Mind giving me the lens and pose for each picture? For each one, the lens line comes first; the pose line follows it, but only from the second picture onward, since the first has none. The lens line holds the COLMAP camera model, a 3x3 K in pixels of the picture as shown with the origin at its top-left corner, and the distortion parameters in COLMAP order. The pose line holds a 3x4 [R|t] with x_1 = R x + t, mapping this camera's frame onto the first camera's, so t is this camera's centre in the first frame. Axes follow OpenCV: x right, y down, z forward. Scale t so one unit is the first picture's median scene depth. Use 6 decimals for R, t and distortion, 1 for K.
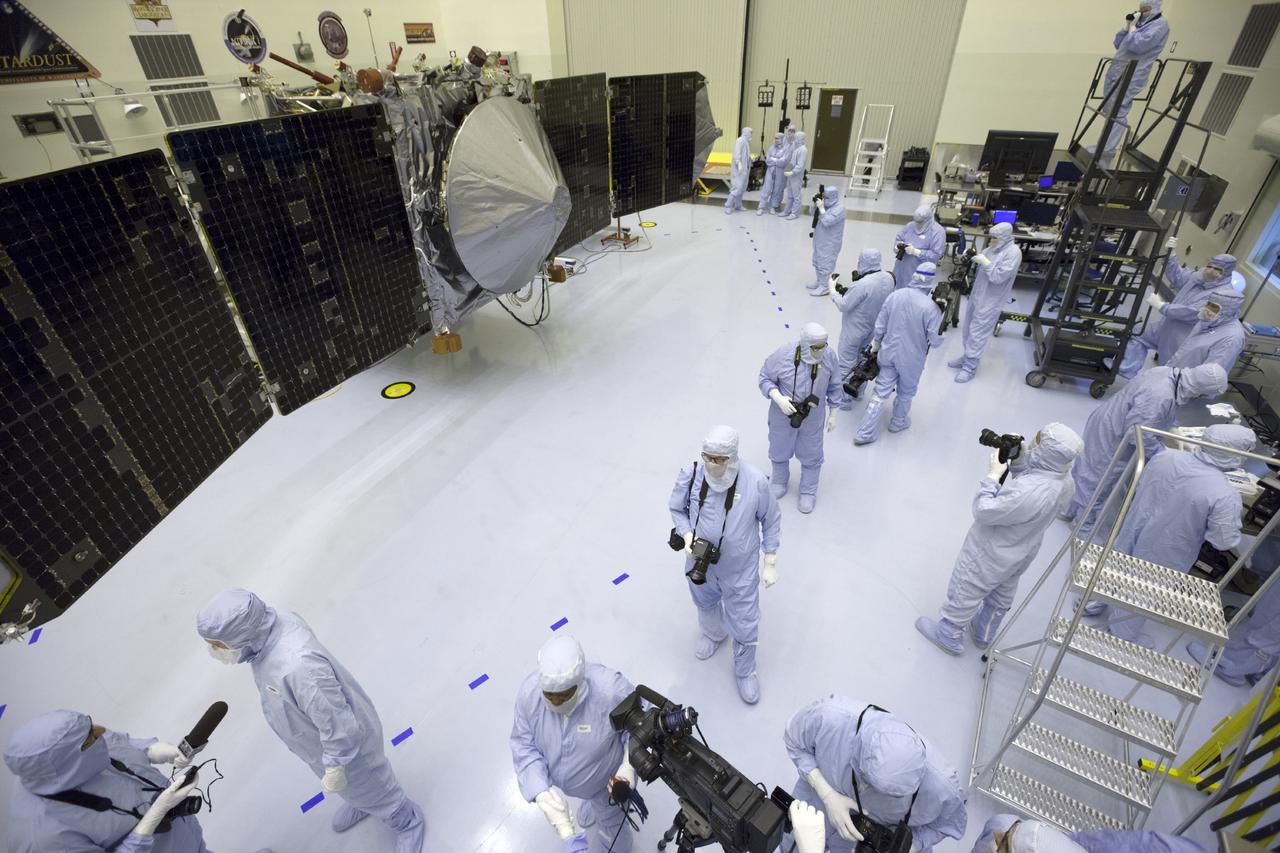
lens RADIAL K [[597.0, 0, 616.1], [0, 597.0, 418.4], [0, 0, 1]] dist [-0.051901, 0.045259]
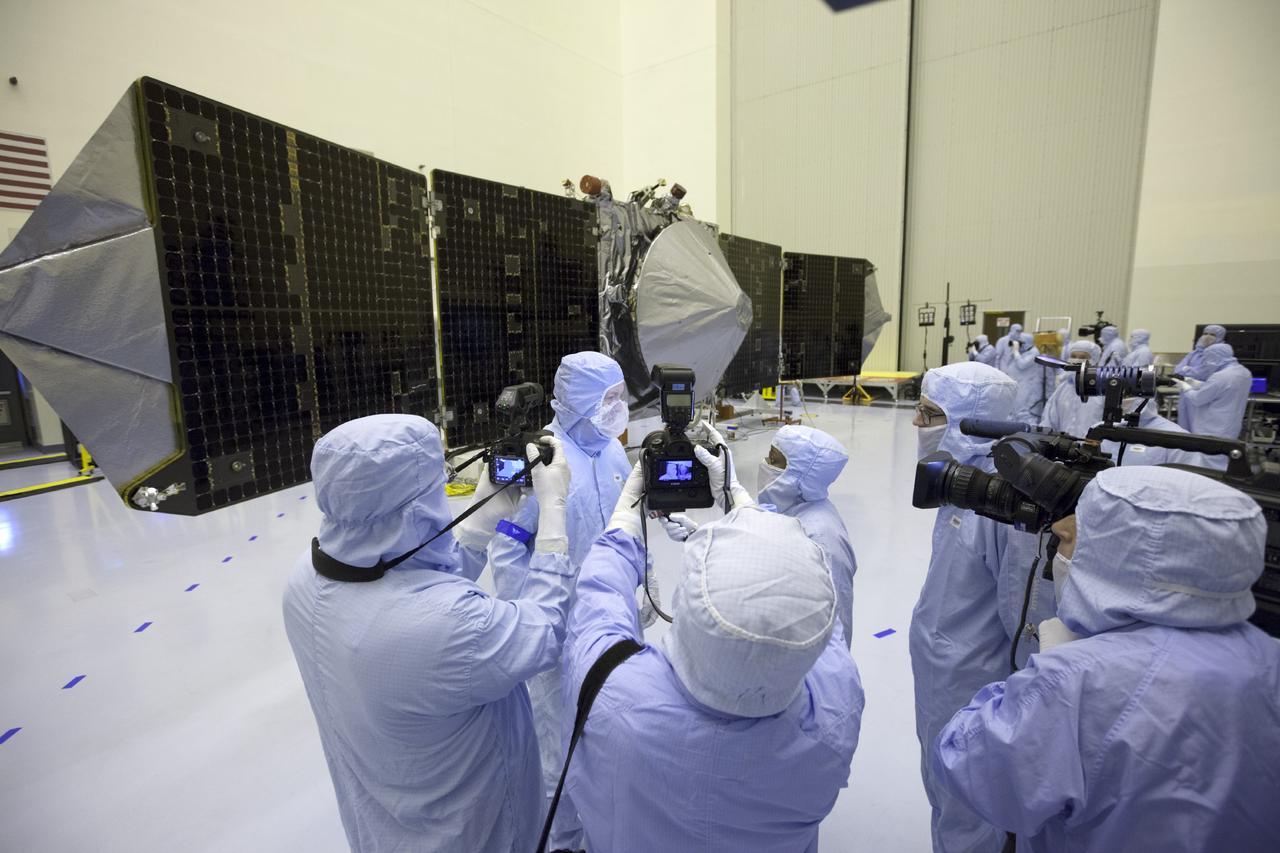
lens RADIAL K [[597.0, 0, 616.1], [0, 597.0, 418.4], [0, 0, 1]] dist [-0.051901, 0.045259]
pose [[0.972006, 0.049108, -0.229766, -0.065639], [-0.142805, 0.900033, -0.411762, 0.272533], [0.186577, 0.433047, 0.881850, 0.148648]]
